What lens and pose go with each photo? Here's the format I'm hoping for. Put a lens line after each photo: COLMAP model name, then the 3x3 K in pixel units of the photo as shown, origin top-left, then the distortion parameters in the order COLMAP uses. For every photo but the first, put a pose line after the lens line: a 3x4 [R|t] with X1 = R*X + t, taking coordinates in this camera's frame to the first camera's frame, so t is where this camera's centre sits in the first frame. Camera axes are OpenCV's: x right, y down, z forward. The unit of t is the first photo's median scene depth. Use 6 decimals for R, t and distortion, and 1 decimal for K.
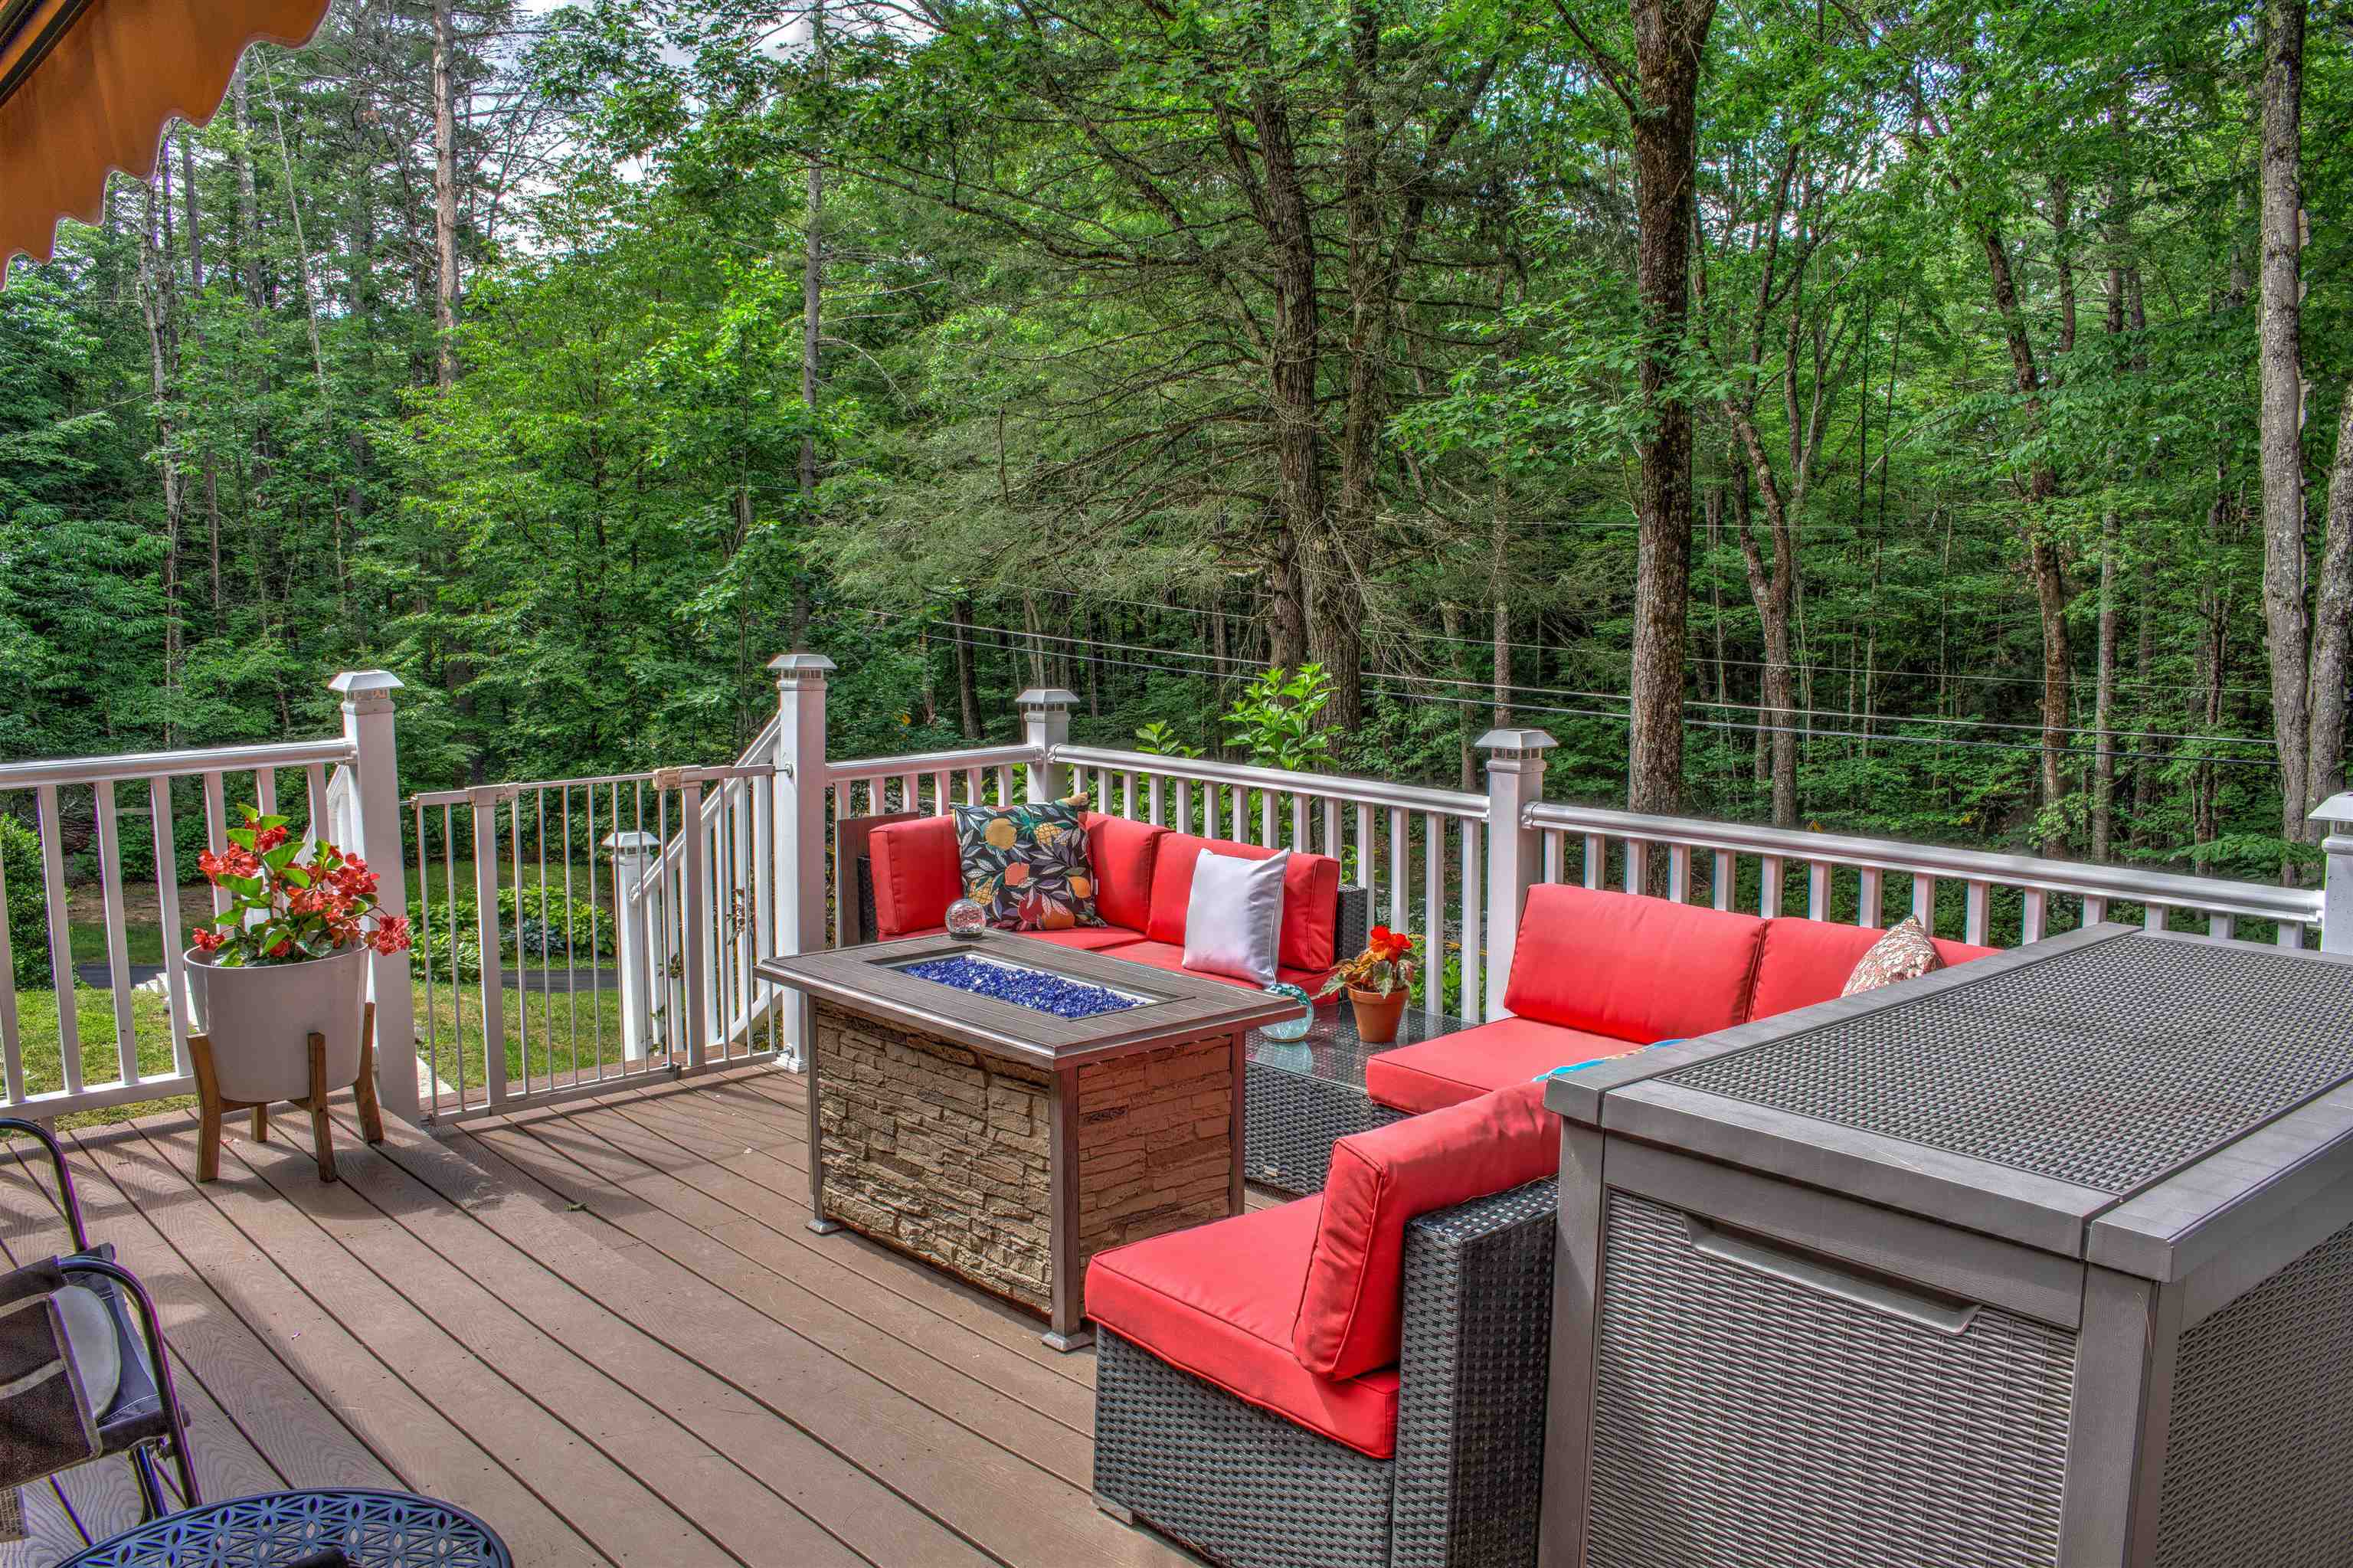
lens RADIAL K [[1943.2, 0, 1174.2], [0, 1943.2, 790.8], [0, 0, 1]] dist [-0.148236, 0.107939]
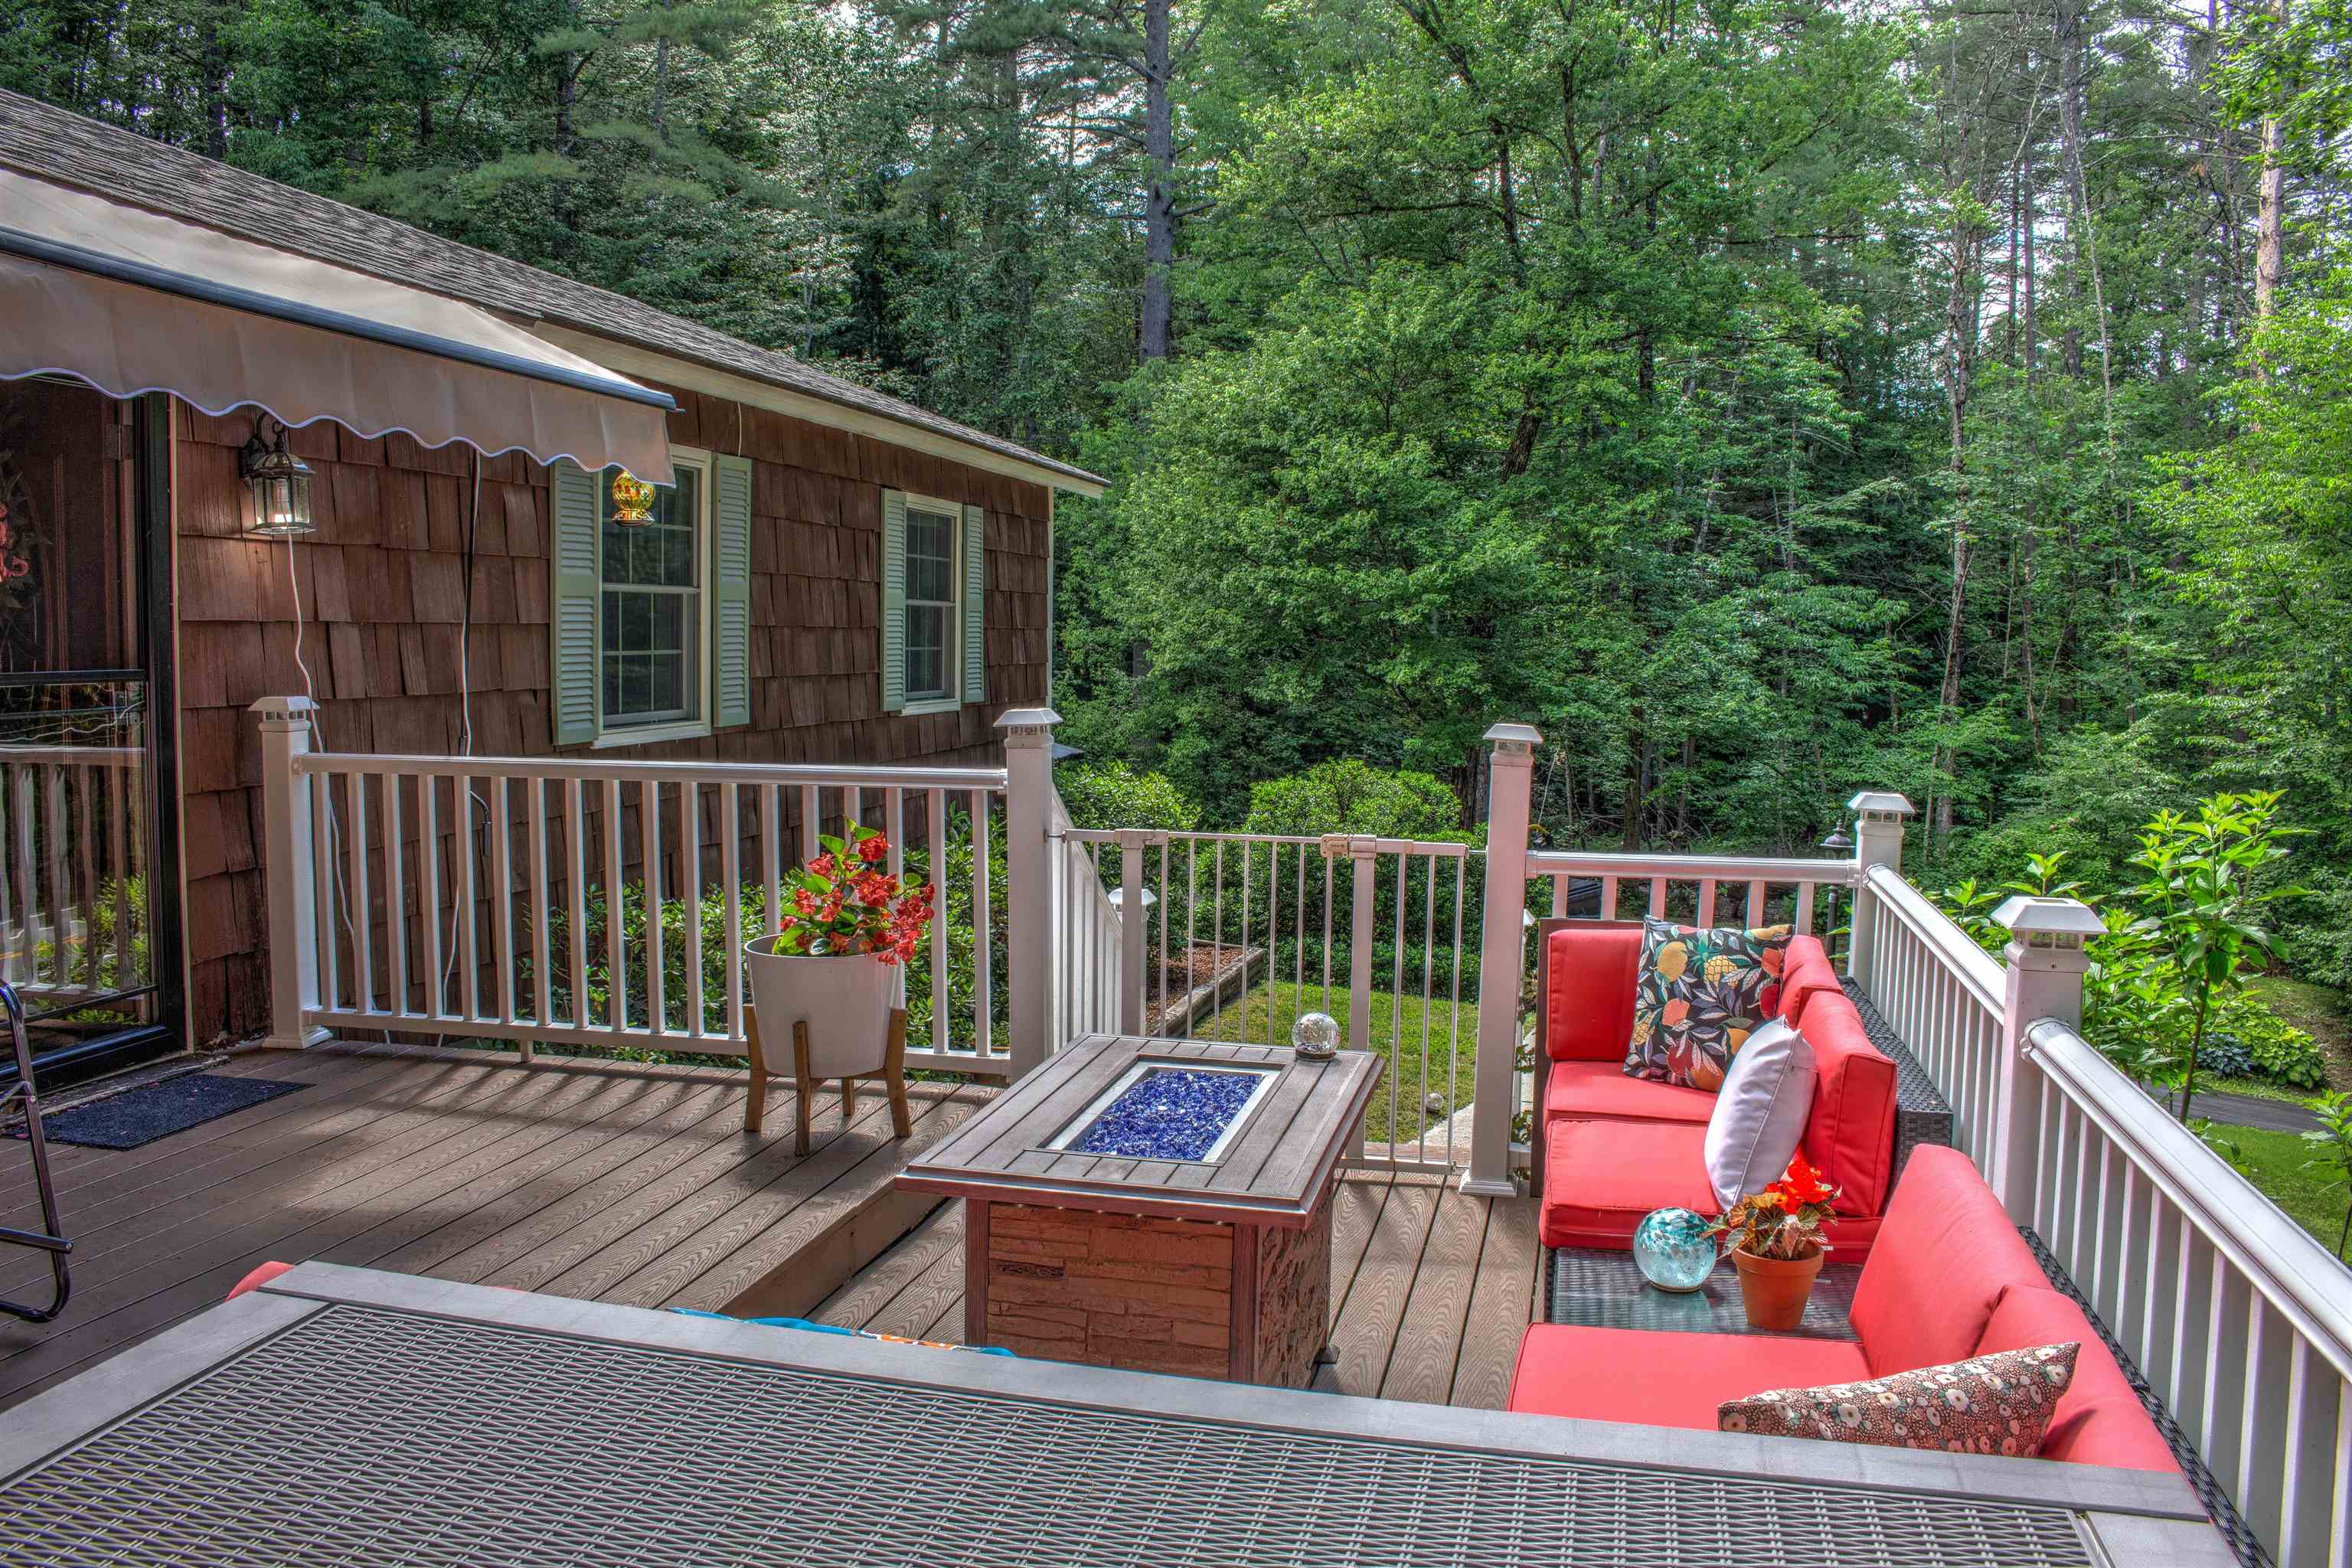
lens RADIAL K [[1942.3, 0, 1182.7], [0, 1942.3, 789.7], [0, 0, 1]] dist [-0.148236, 0.107939]
pose [[0.588846, 0.080900, -0.804186, 0.086060], [-0.112441, 0.993502, 0.017612, -0.007970], [0.800386, 0.080053, 0.594116, 0.071555]]
